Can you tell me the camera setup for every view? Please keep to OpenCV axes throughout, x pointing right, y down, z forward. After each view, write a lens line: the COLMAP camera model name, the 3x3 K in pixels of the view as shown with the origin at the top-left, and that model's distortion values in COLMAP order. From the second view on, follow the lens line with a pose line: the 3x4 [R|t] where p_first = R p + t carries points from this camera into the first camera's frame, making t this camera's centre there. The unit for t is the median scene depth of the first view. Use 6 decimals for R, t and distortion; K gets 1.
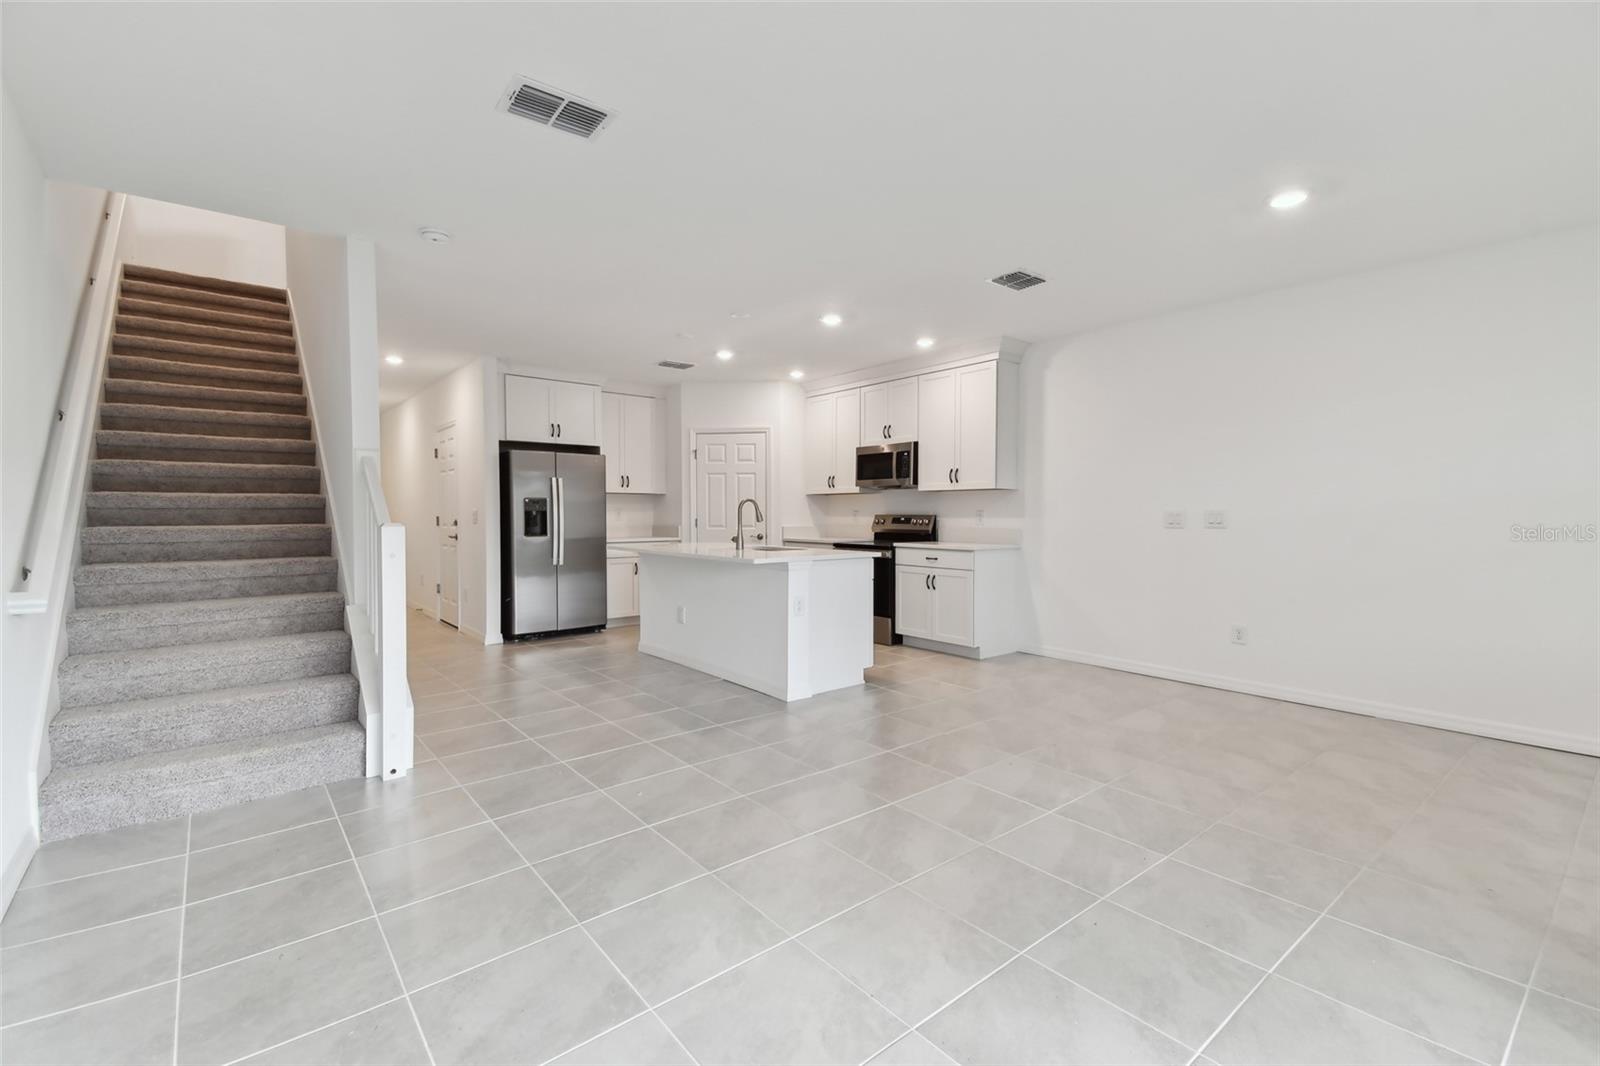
lens RADIAL K [[696.8, 0, 791.0], [0, 696.8, 520.7], [0, 0, 1]] dist [0.043348, -0.007871]
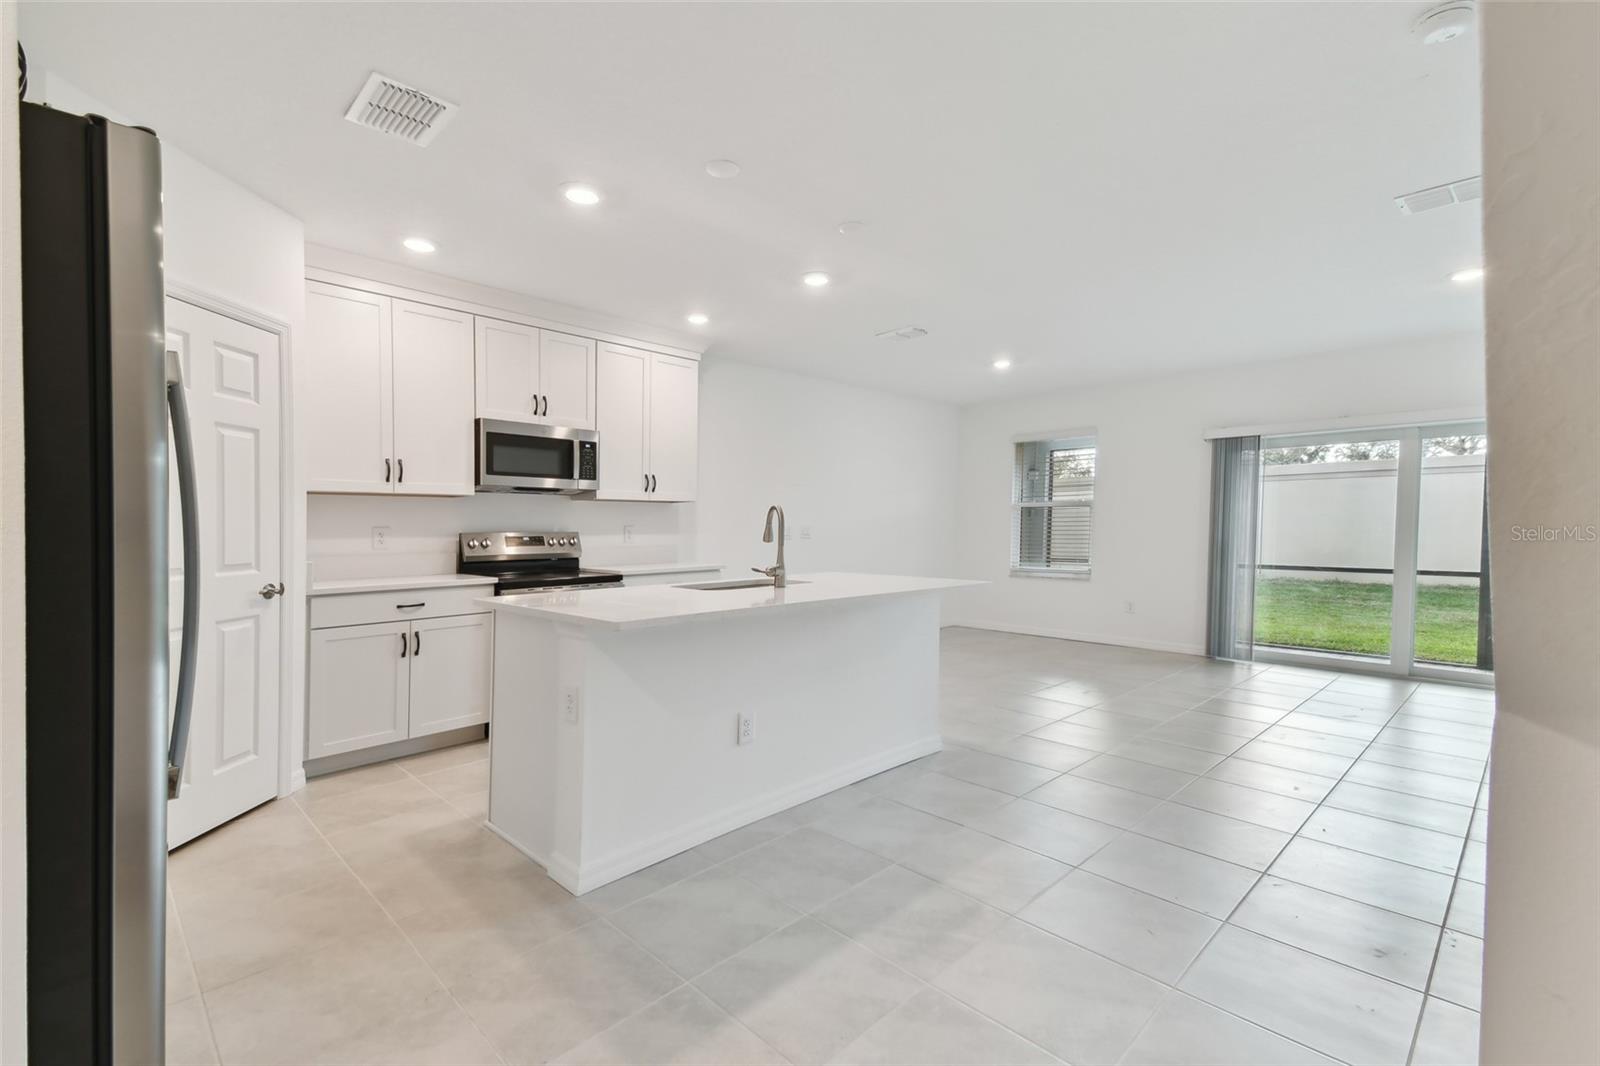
lens RADIAL K [[696.8, 0, 796.6], [0, 696.8, 520.4], [0, 0, 1]] dist [0.043348, -0.007871]
pose [[-0.109417, 0.008844, 0.993957, -0.562041], [0.014661, 0.999866, -0.007282, -0.011818], [-0.993888, 0.013775, -0.109532, 0.871477]]
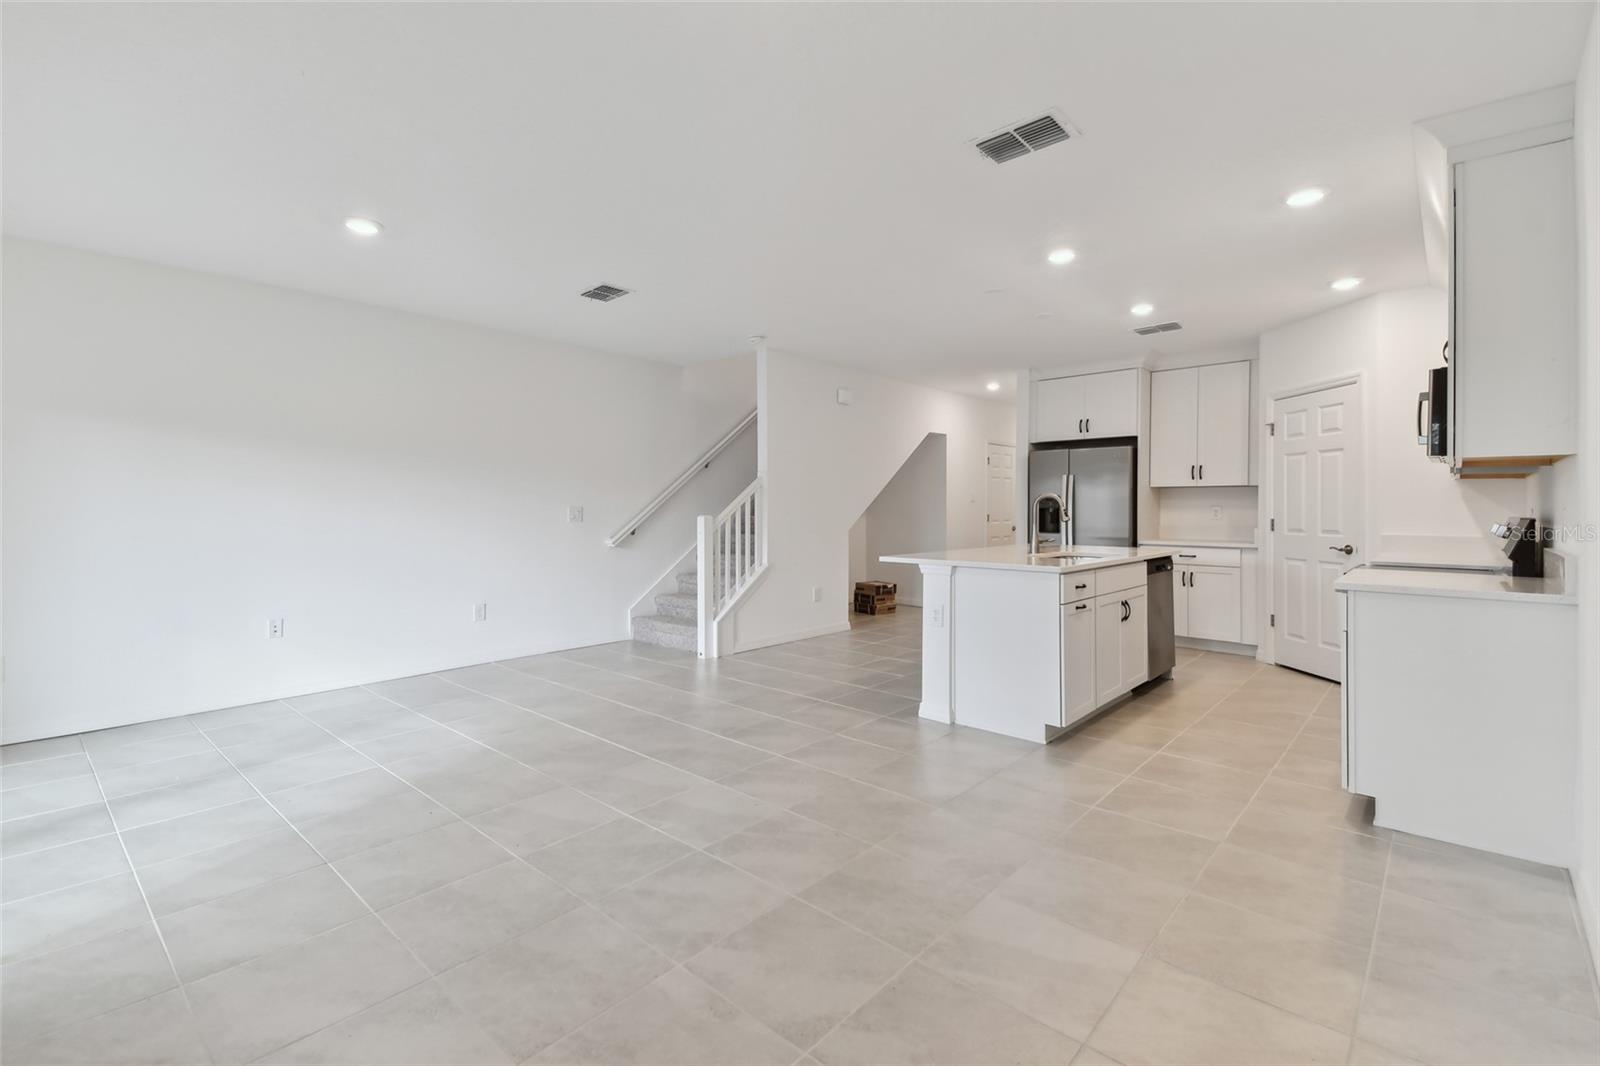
lens RADIAL K [[696.8, 0, 785.9], [0, 696.8, 497.9], [0, 0, 1]] dist [0.043348, -0.007871]
pose [[0.147013, -0.014352, -0.989030, 0.605272], [-0.014867, 0.999750, -0.016717, -0.005875], [0.989023, 0.017162, 0.146763, 0.471446]]
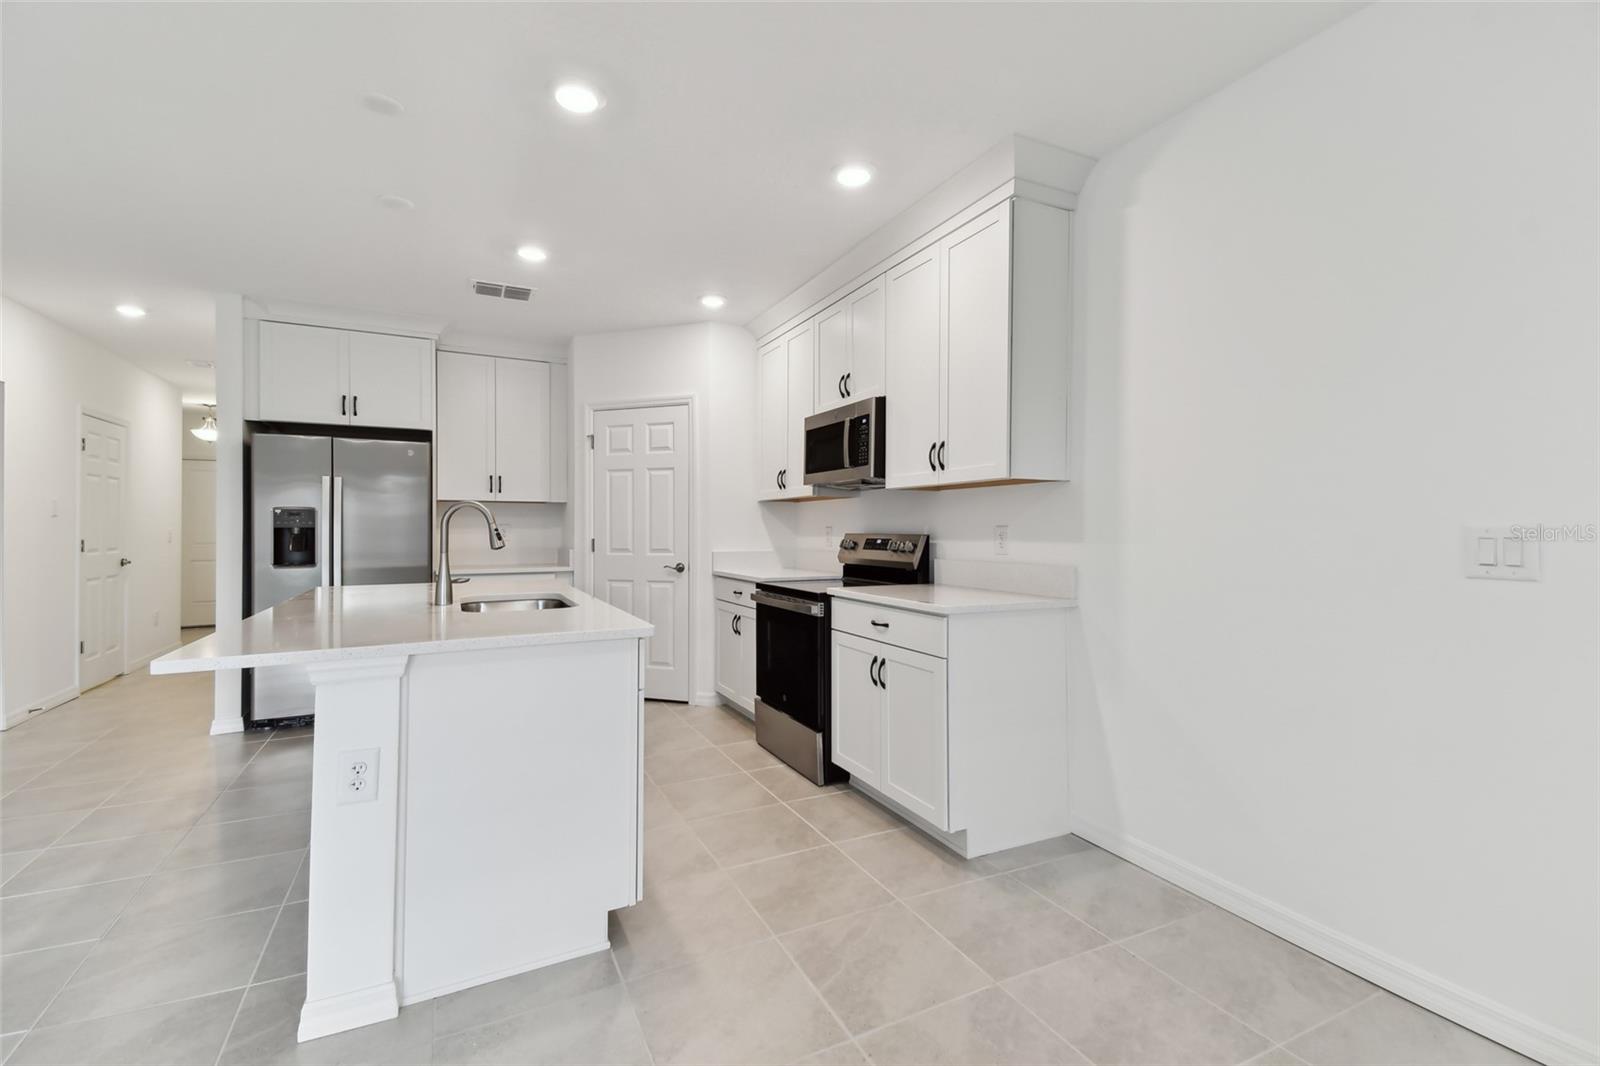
lens RADIAL K [[696.8, 0, 794.7], [0, 696.8, 526.1], [0, 0, 1]] dist [0.043348, -0.007871]
pose [[0.976140, -0.001473, -0.217139, 0.229707], [-0.002160, 0.999862, -0.016493, -0.005734], [0.217133, 0.016569, 0.976001, 0.468236]]
